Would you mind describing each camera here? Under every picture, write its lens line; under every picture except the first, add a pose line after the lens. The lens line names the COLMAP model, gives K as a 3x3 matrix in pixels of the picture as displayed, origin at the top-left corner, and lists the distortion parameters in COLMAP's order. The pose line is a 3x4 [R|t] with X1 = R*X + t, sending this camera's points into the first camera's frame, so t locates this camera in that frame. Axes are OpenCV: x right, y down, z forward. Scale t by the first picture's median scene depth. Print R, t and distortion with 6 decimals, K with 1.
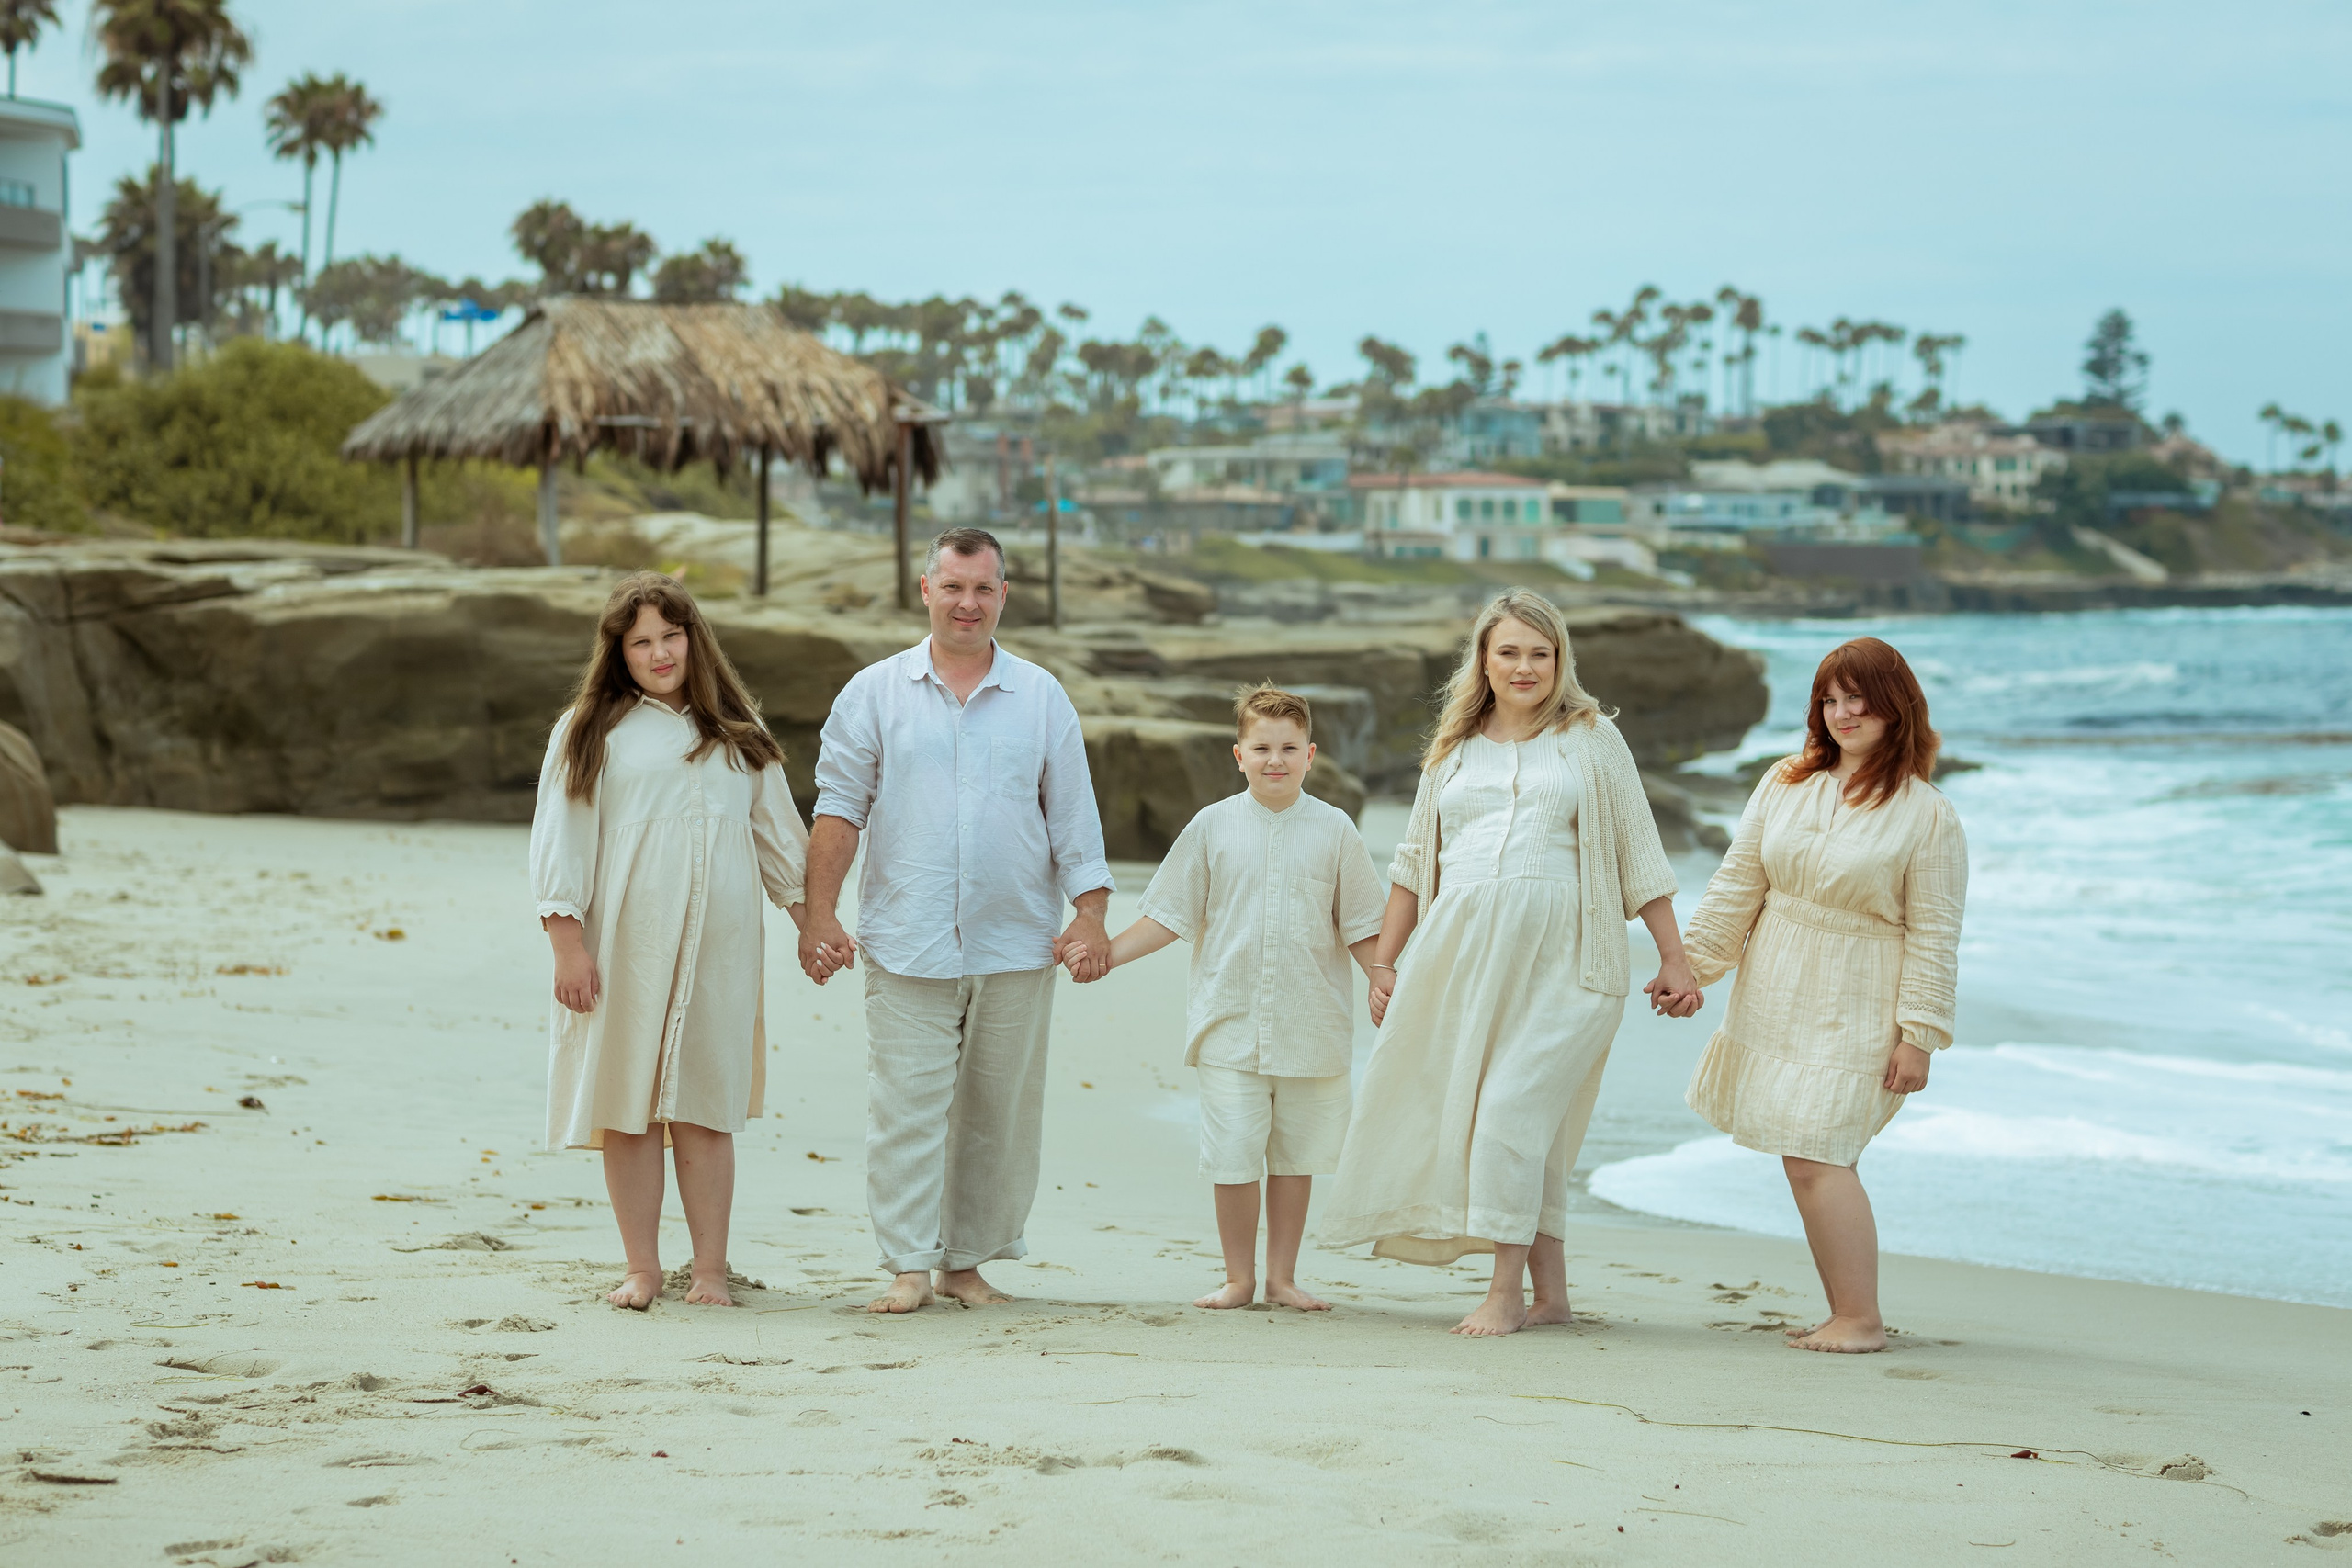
lens RADIAL K [[5948.7, 0, 1176.0], [0, 5948.7, 784.0], [0, 0, 1]] dist [-0.011543, -1.255481]
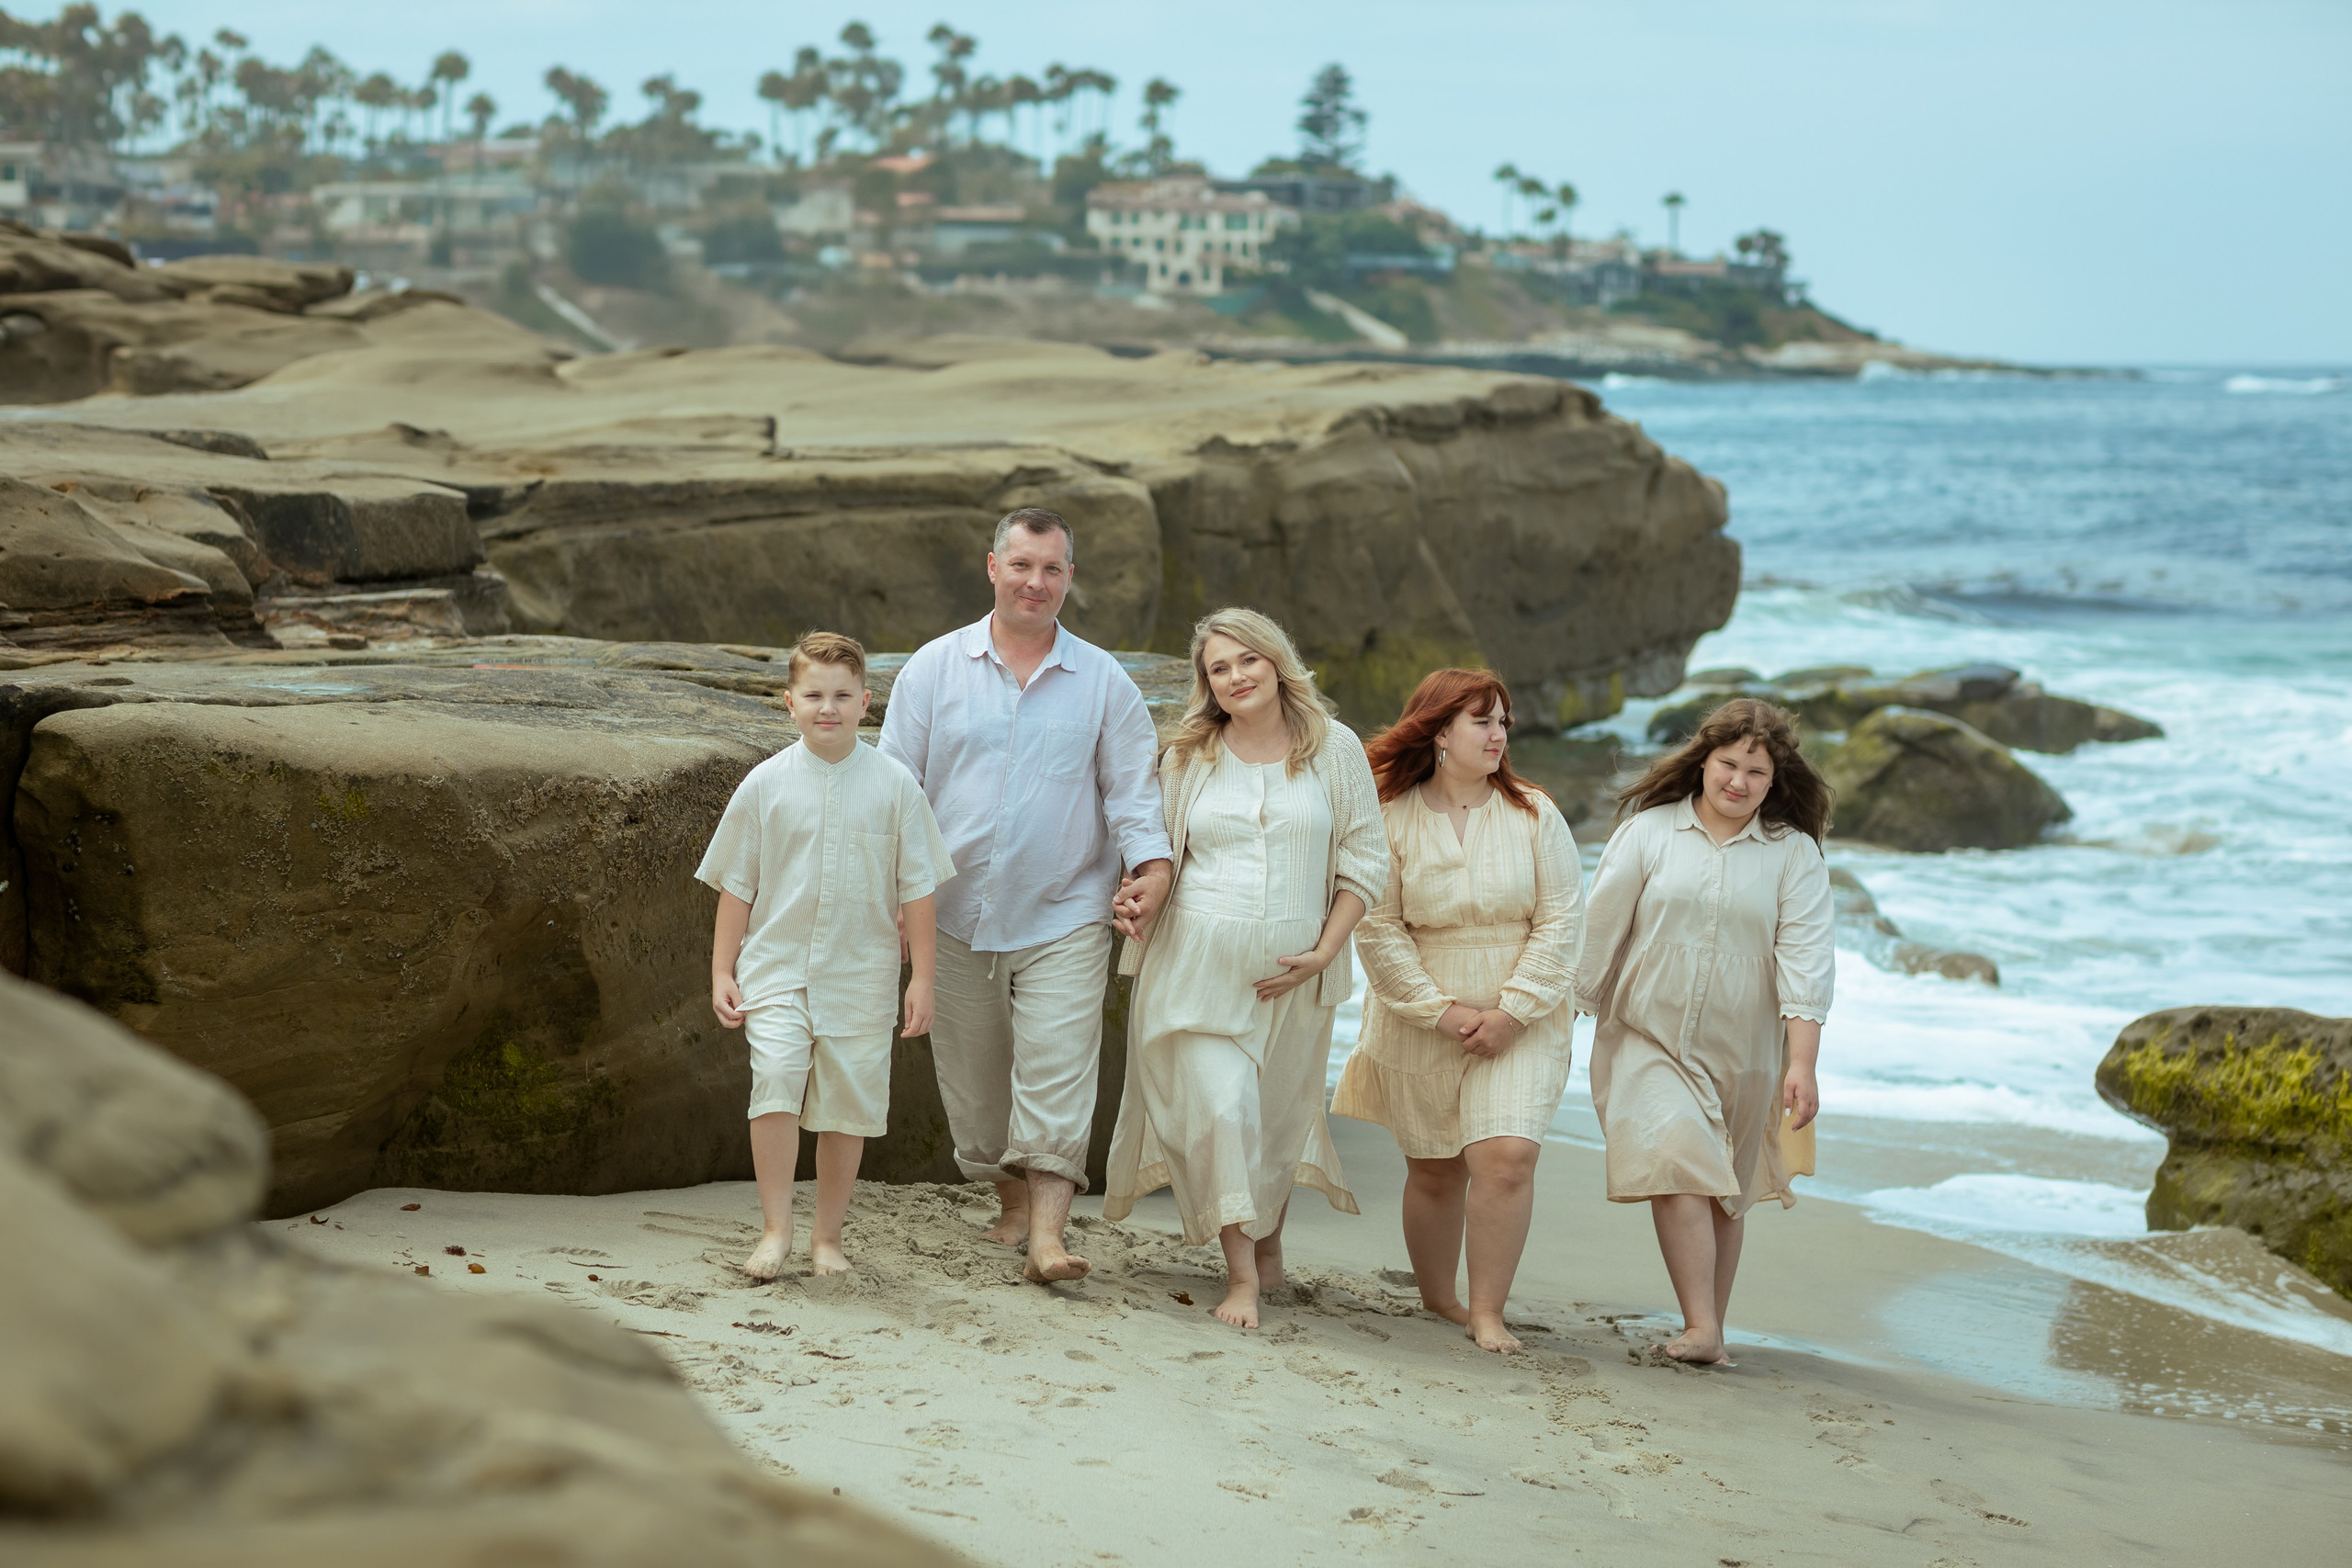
lens RADIAL K [[5279.3, 0, 1176.0], [0, 5279.3, 784.0], [0, 0, 1]] dist [-0.040011, -0.698001]
pose [[0.987213, 0.003785, 0.159364, -0.002271], [-0.011588, 0.998777, 0.048065, -0.005005], [-0.158987, -0.049297, 0.986049, 0.177120]]
